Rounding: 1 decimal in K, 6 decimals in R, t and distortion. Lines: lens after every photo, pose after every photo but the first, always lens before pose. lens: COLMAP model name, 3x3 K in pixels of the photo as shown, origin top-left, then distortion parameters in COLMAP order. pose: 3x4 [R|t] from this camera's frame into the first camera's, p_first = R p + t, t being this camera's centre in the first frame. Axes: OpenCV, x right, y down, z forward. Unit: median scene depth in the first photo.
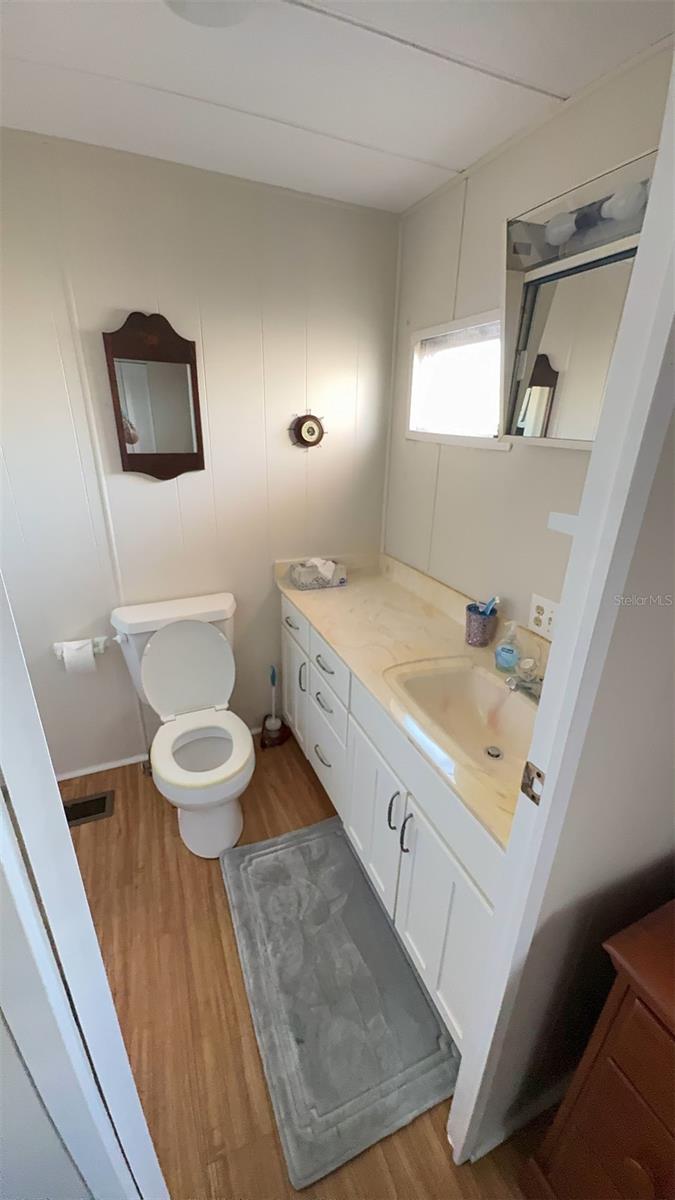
lens RADIAL K [[455.9, 0, 337.5], [0, 455.9, 600.0], [0, 0, 1]] dist [0.000954, 0.000118]
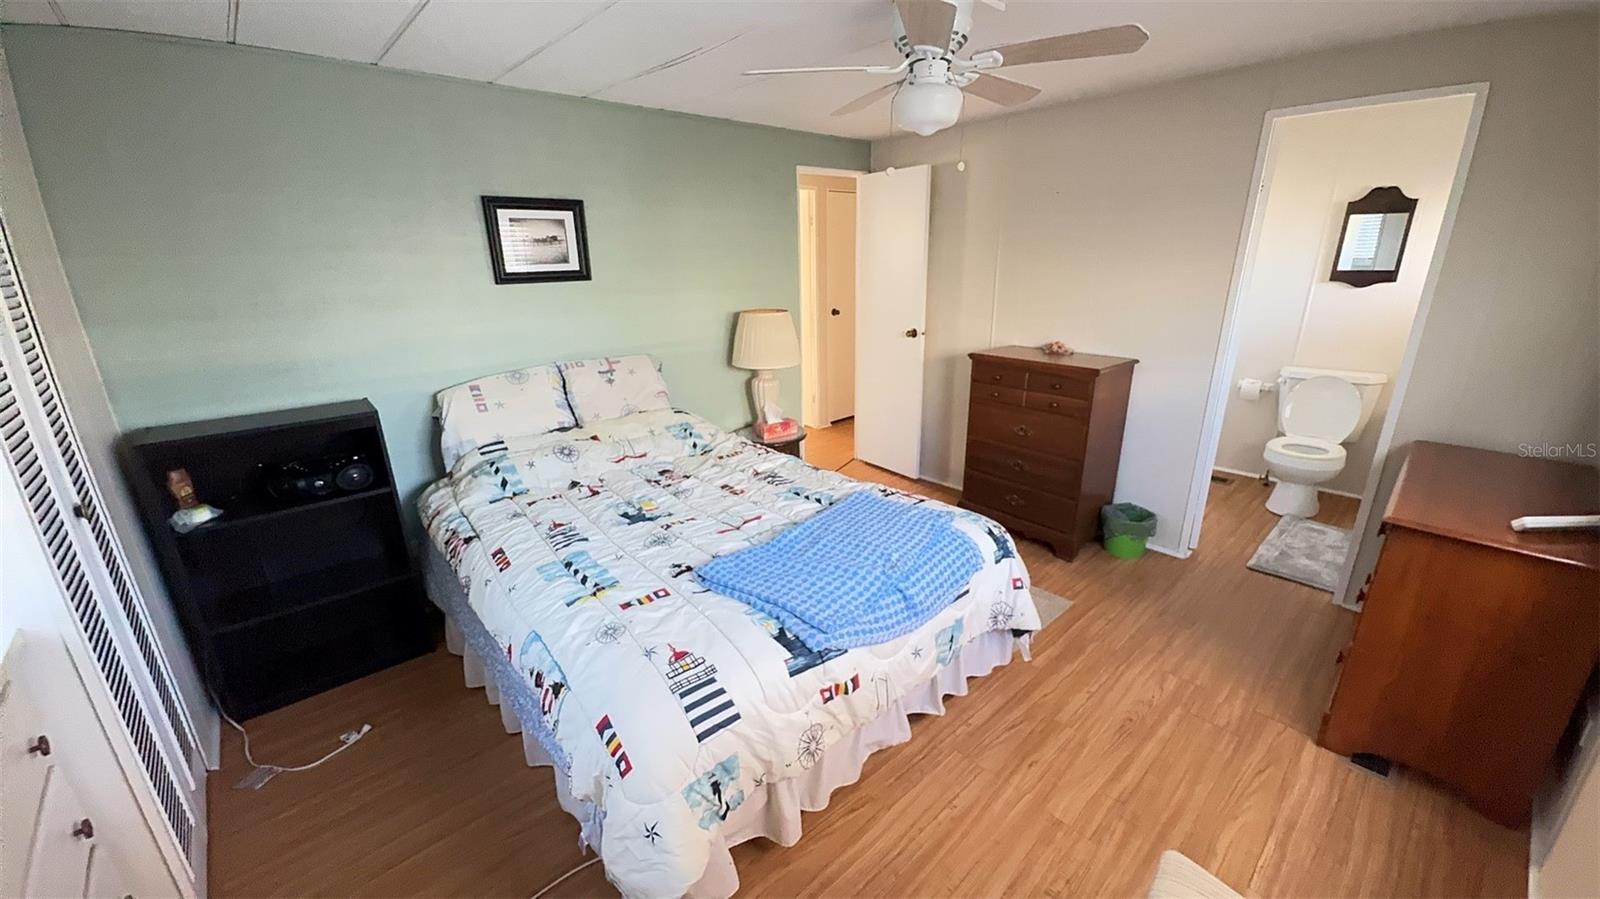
lens RADIAL K [[607.9, 0, 800.0], [0, 607.9, 449.5], [0, 0, 1]] dist [0.000954, 0.000118]
pose [[0.336375, 0.269461, -0.902354, 1.058639], [-0.329914, 0.931185, 0.155086, 0.588199], [0.882048, 0.245533, 0.402126, -1.452251]]
